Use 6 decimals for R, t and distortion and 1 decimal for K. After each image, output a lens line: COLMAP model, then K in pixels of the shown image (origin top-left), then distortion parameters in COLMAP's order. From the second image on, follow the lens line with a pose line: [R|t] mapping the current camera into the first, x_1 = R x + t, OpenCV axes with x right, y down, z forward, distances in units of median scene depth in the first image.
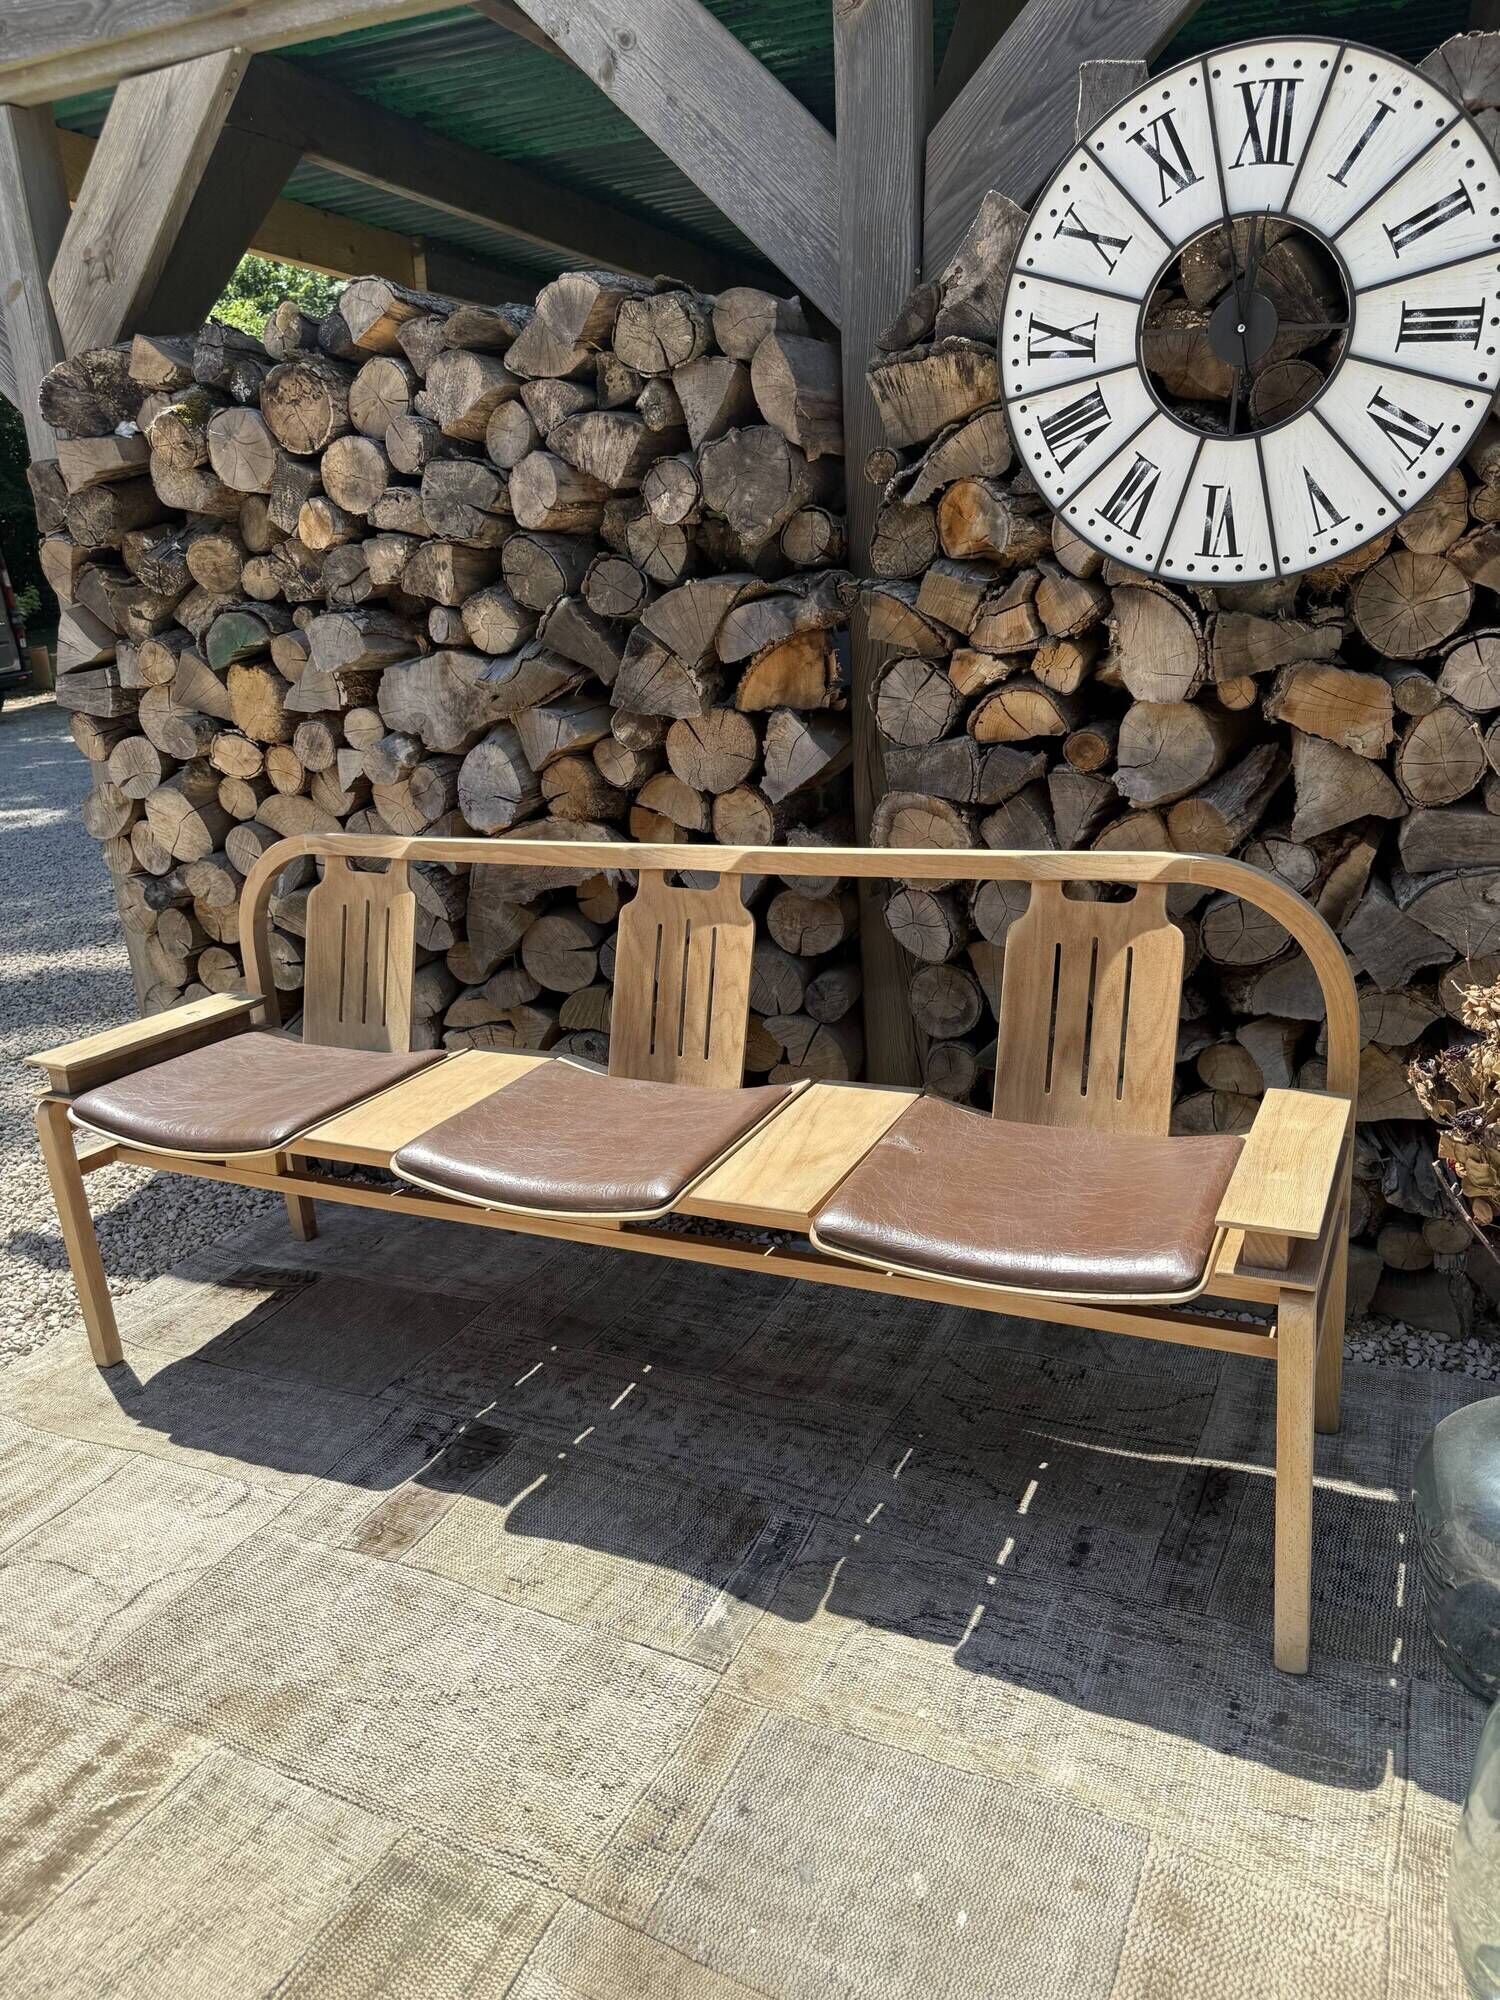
lens RADIAL K [[1442.6, 0, 753.5], [0, 1442.6, 1005.7], [0, 0, 1]] dist [0.061517, -0.100311]
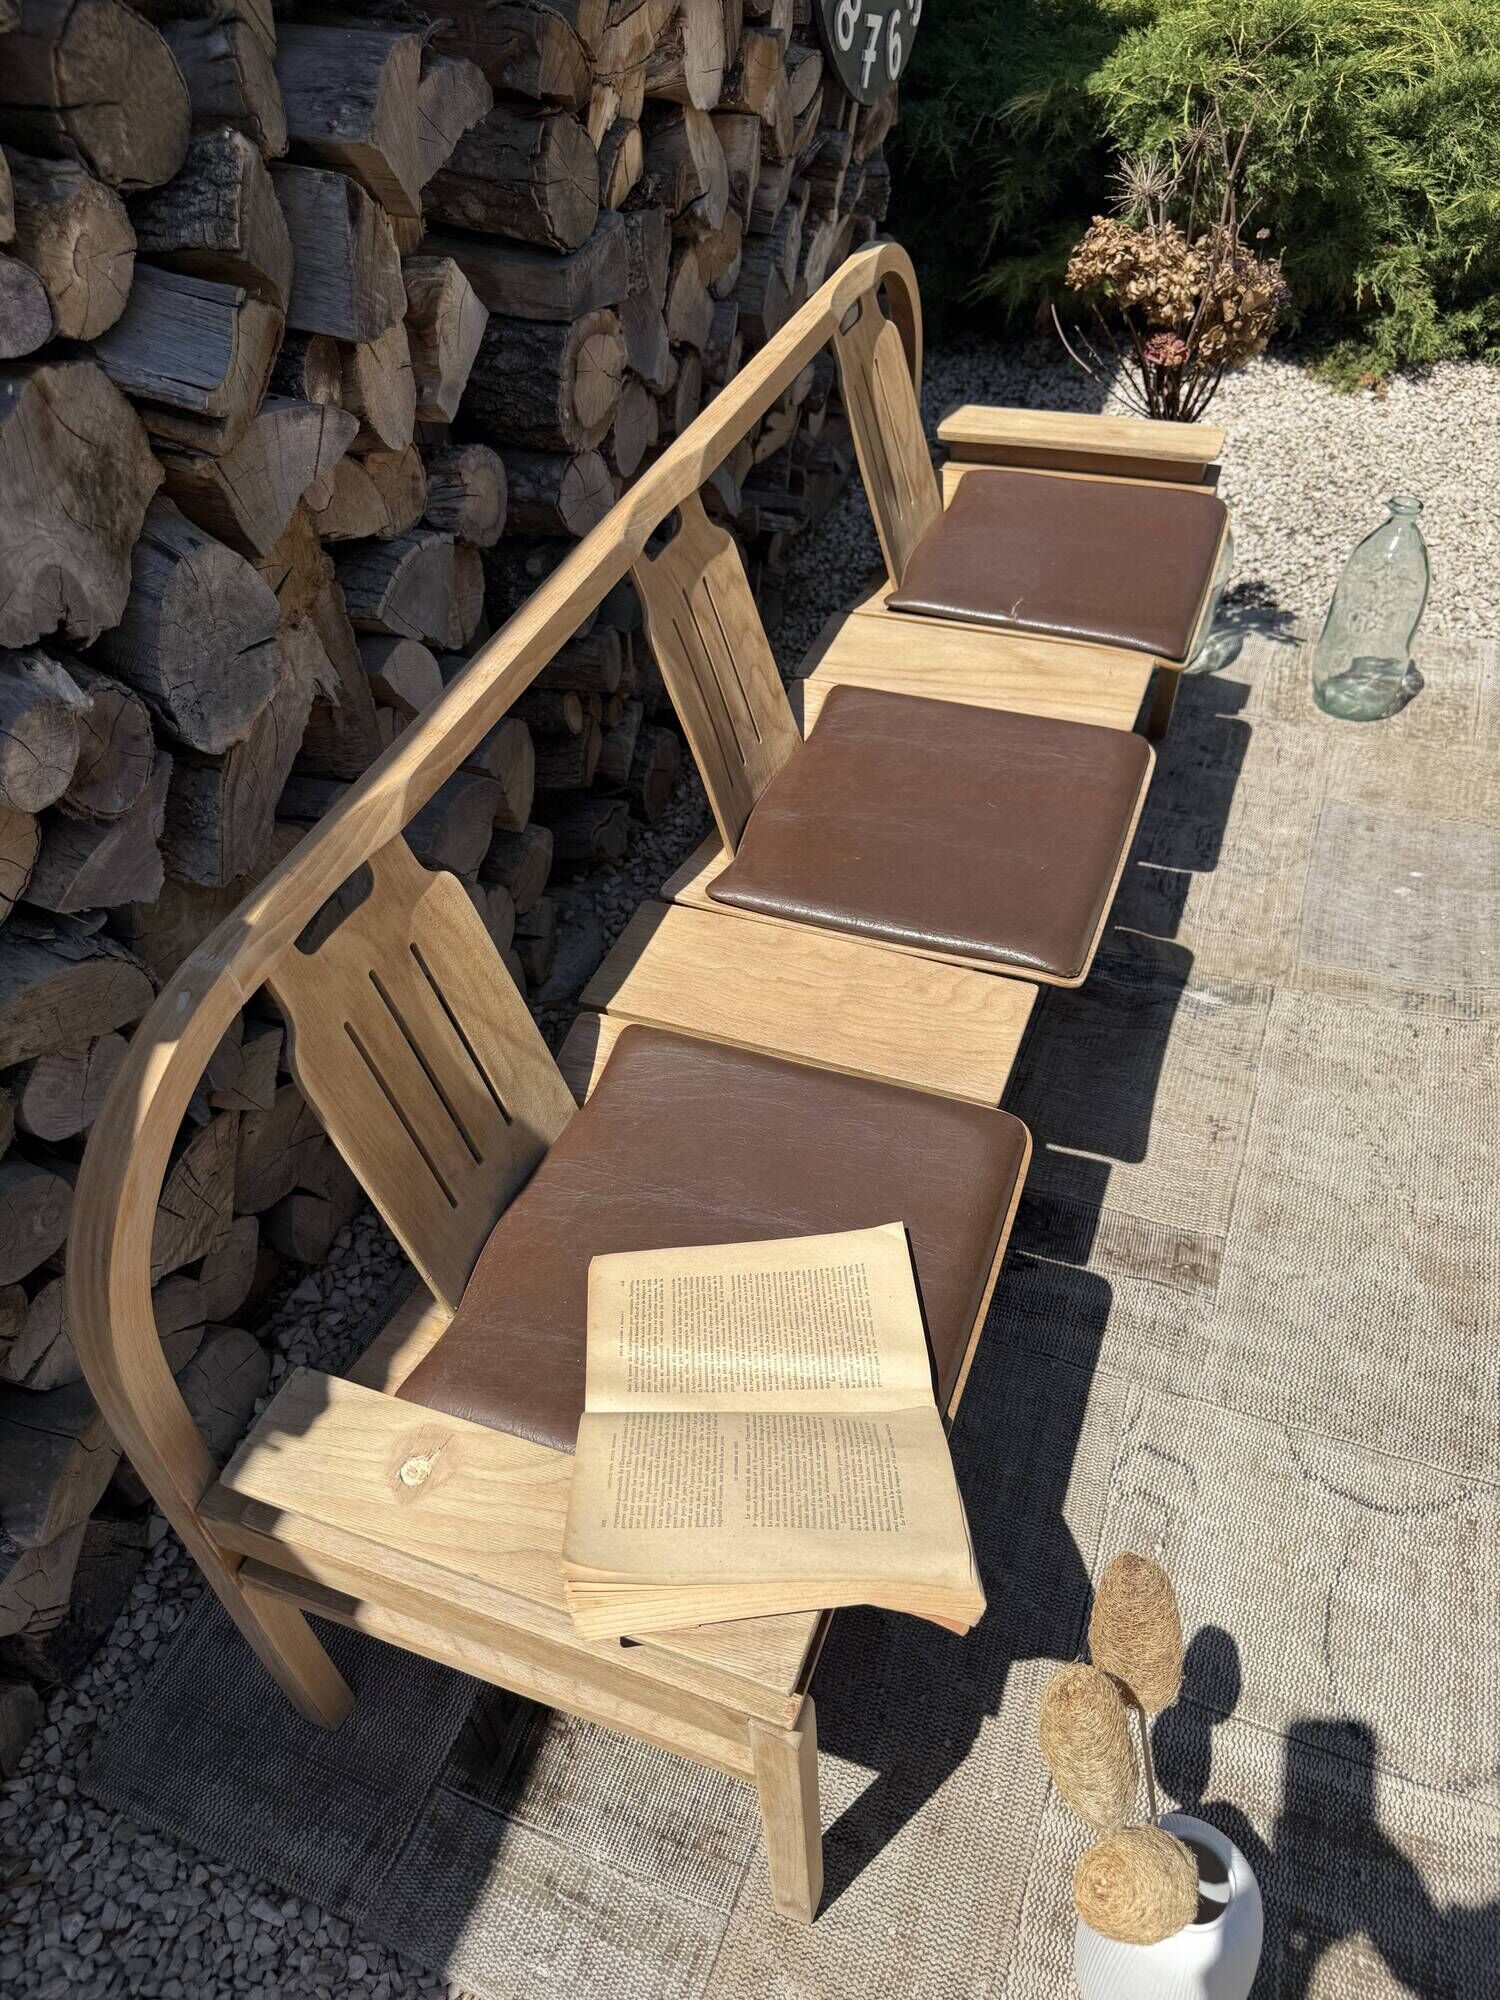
lens RADIAL K [[1435.7, 0, 755.8], [0, 1435.7, 1002.9], [0, 0, 1]] dist [-0.004188, -0.005003]
pose [[-0.090515, -0.641634, 0.761652, -0.732803], [0.339410, 0.699130, 0.629300, -0.357489], [-0.936274, 0.315473, 0.154495, 0.975274]]
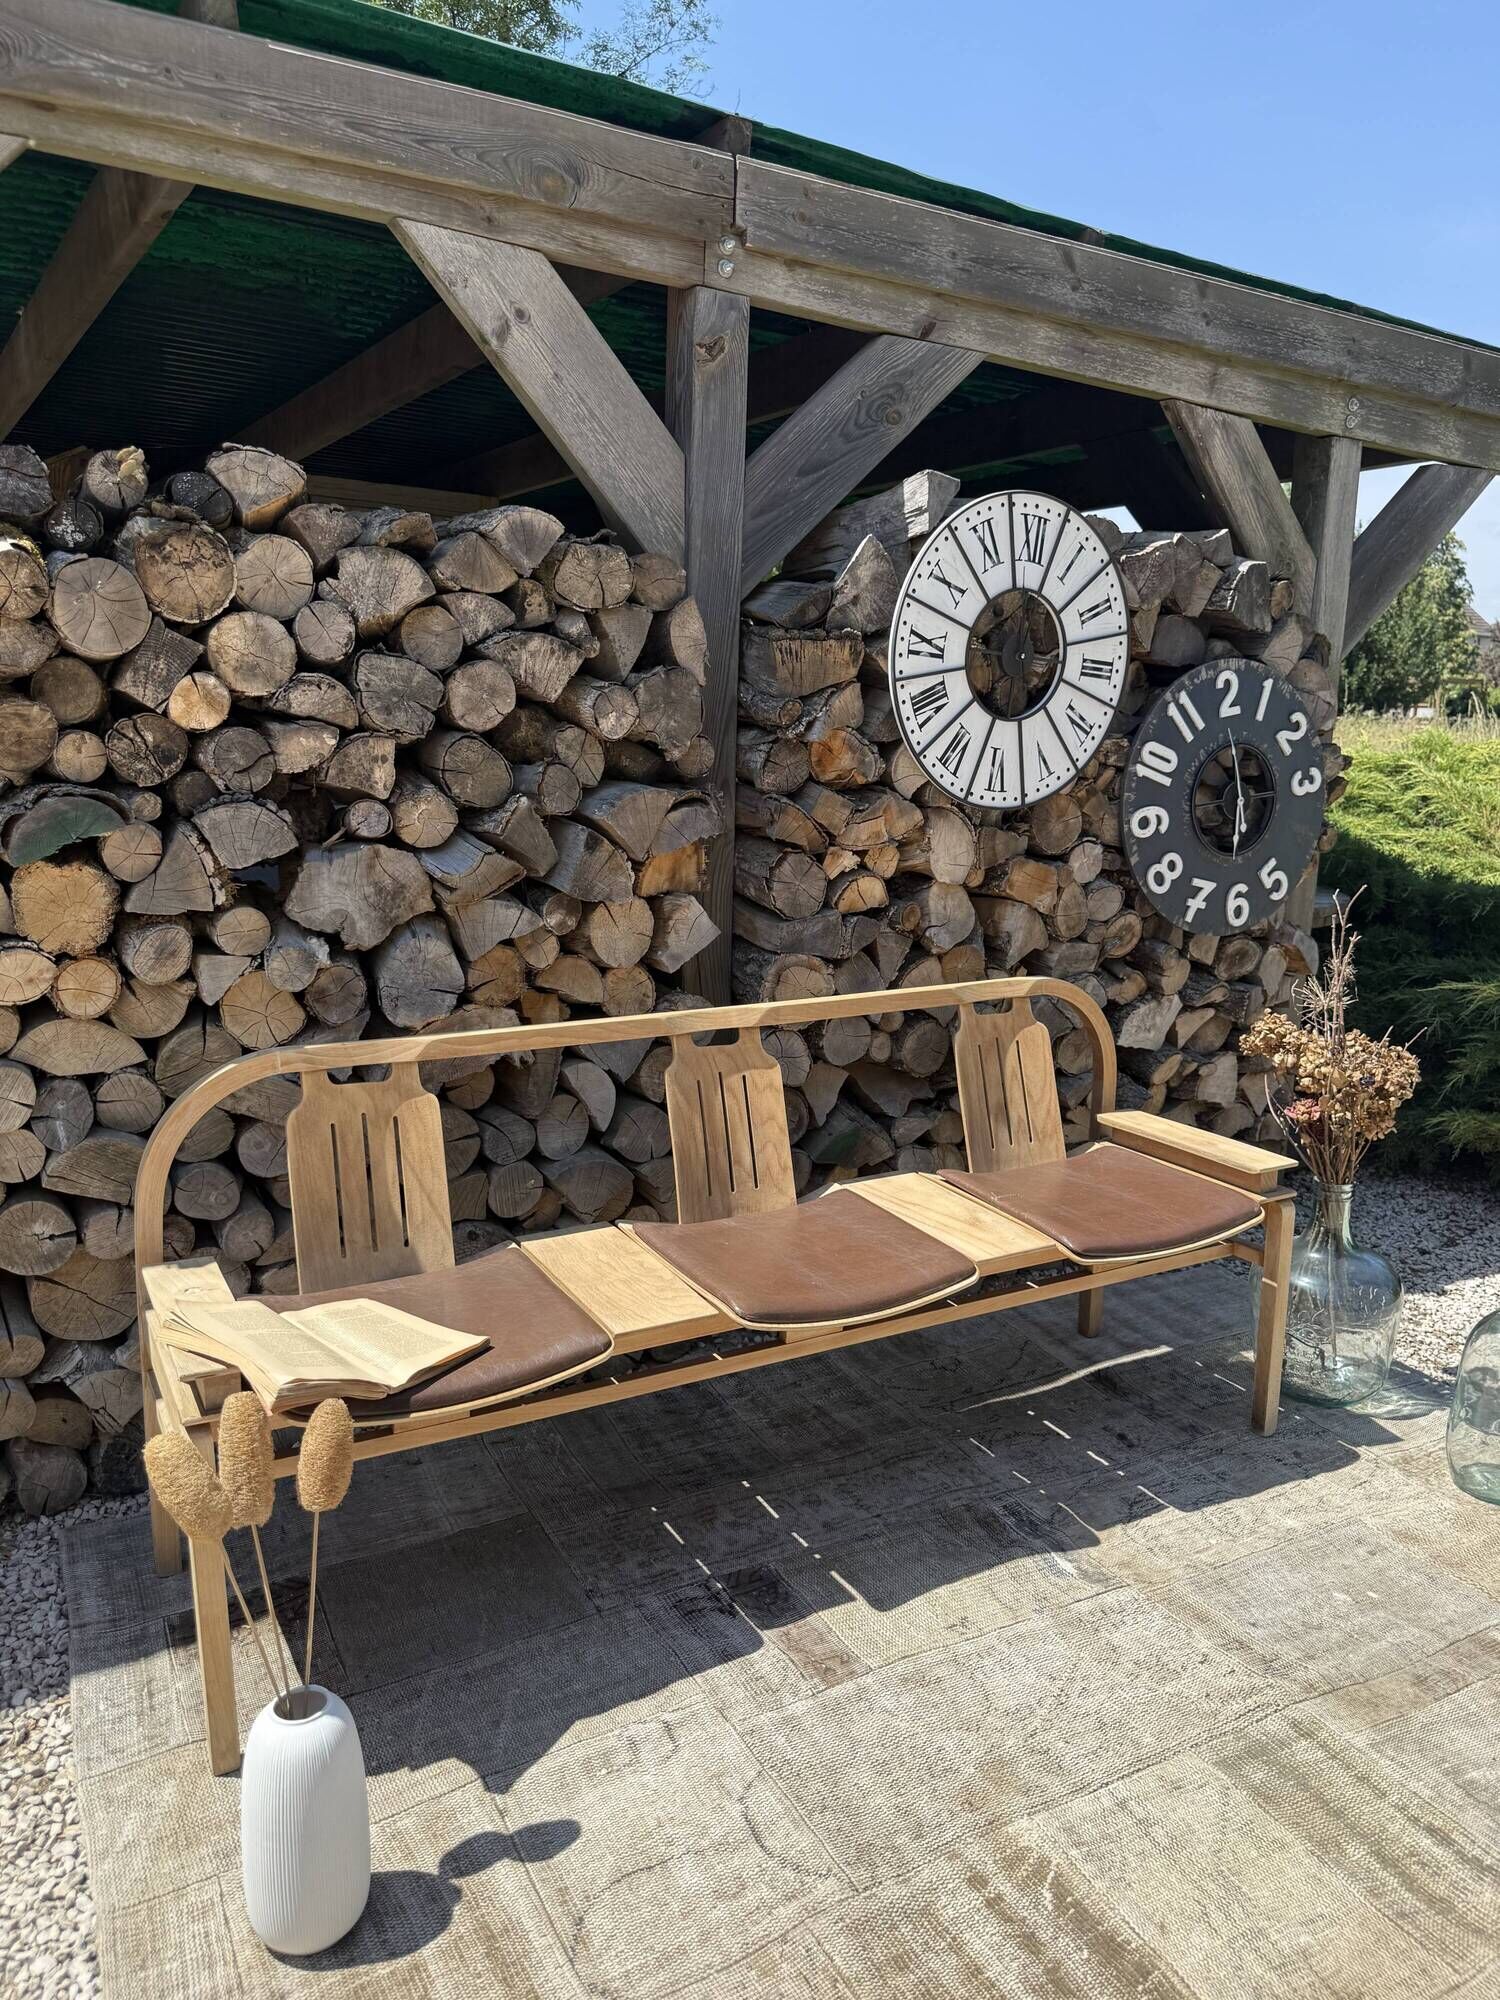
lens RADIAL K [[1389.4, 0, 749.7], [0, 1389.4, 1006.1], [0, 0, 1]] dist [0.159921, -0.297658]
pose [[0.573288, -0.088862, 0.814521, -0.994214], [0.189550, 0.981518, -0.026331, -0.082192], [-0.797127, 0.169487, 0.579536, 0.337721]]
